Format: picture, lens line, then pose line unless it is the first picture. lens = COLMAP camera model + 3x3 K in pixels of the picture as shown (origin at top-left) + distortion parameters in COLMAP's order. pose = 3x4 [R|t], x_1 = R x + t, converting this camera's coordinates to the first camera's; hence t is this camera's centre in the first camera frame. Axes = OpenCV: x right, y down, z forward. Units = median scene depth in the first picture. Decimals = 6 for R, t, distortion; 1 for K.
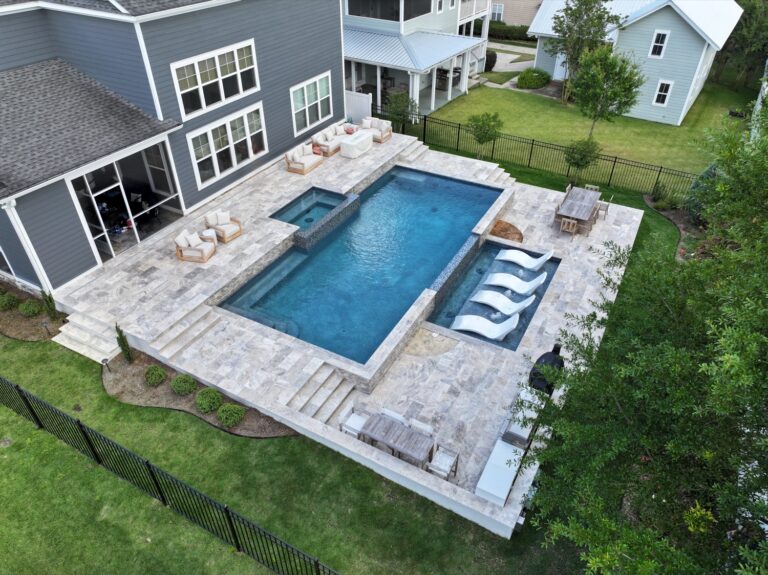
lens RADIAL K [[538.9, 0, 387.1], [0, 538.9, 286.2], [0, 0, 1]] dist [0.002834, 0.006803]
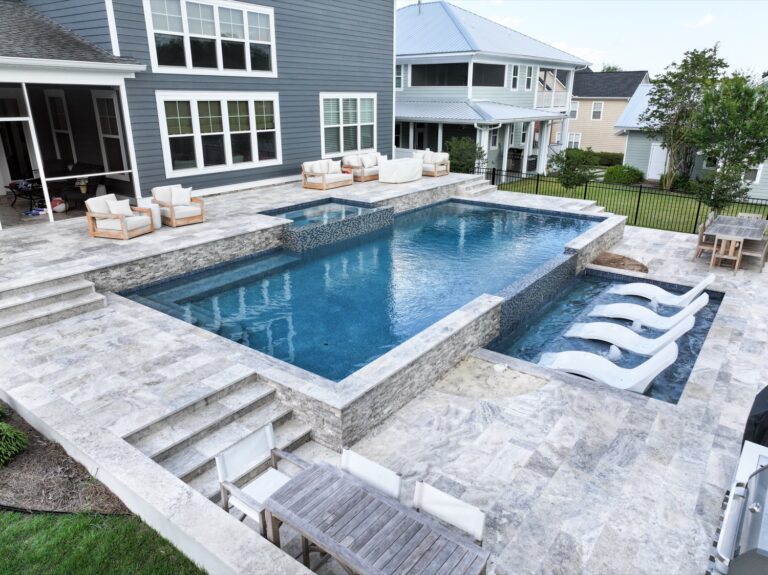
lens RADIAL K [[538.9, 0, 387.1], [0, 538.9, 286.2], [0, 0, 1]] dist [0.002834, 0.006803]
pose [[0.990205, 0.047737, -0.131205, 0.042882], [-0.084778, 0.952235, -0.293363, 0.157441], [0.110934, 0.301613, 0.946955, 0.442021]]
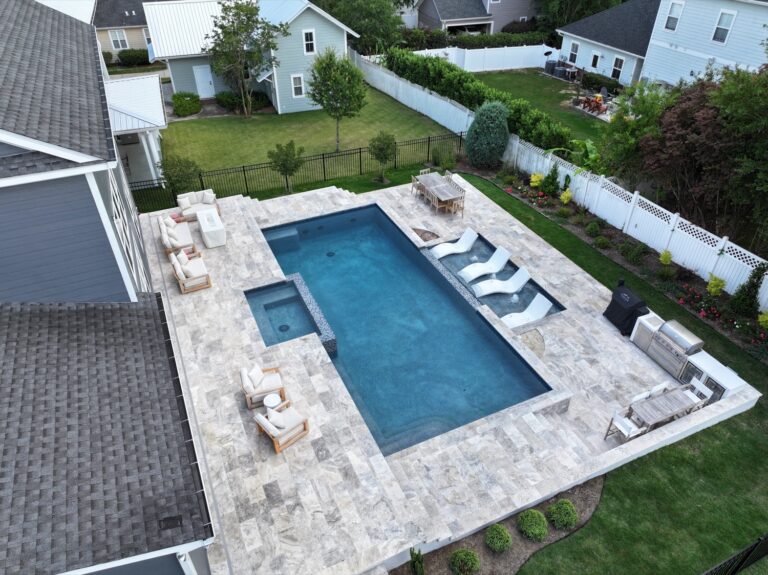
lens RADIAL K [[538.9, 0, 387.1], [0, 538.9, 286.2], [0, 0, 1]] dist [0.002834, 0.006803]
pose [[0.595120, -0.487058, 0.639224, -0.624029], [0.485549, 0.851739, 0.196936, -0.296410], [-0.640370, 0.193174, 0.743377, 0.324919]]
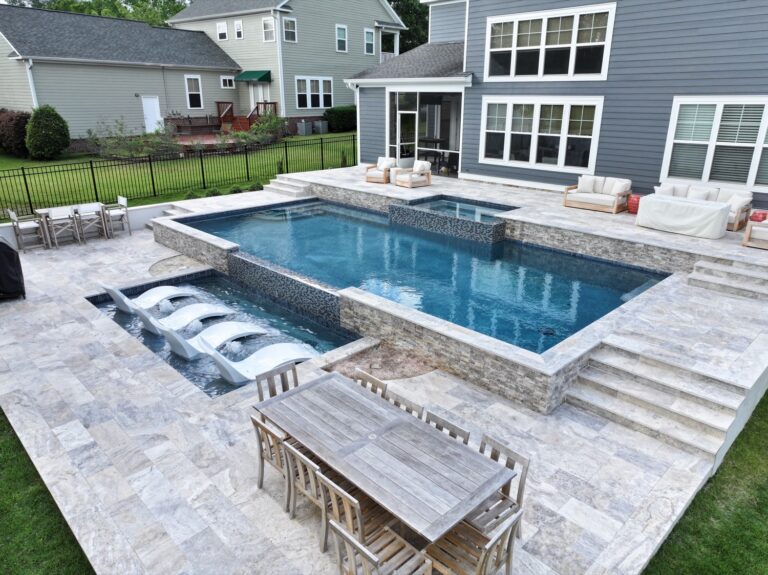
lens RADIAL K [[538.9, 0, 387.1], [0, 538.9, 286.2], [0, 0, 1]] dist [0.002834, 0.006803]
pose [[-0.293933, 0.316661, -0.901848, 0.660466], [-0.577321, 0.693158, 0.431547, -0.372483], [0.761777, 0.647501, -0.020927, 1.141842]]
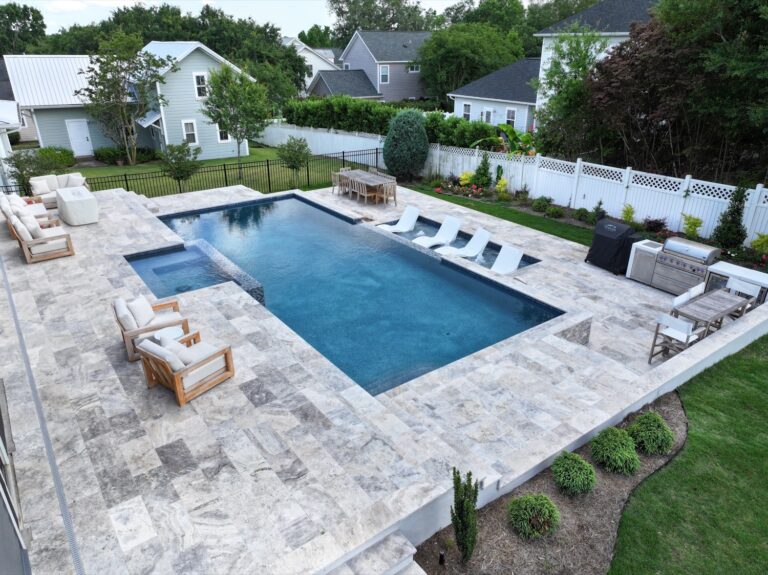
lens RADIAL K [[538.9, 0, 387.1], [0, 538.9, 286.2], [0, 0, 1]] dist [0.002834, 0.006803]
pose [[0.421972, -0.375654, 0.825121, -0.604998], [0.543666, 0.833168, 0.101283, -0.078517], [-0.725512, 0.405851, 0.555803, 0.596614]]
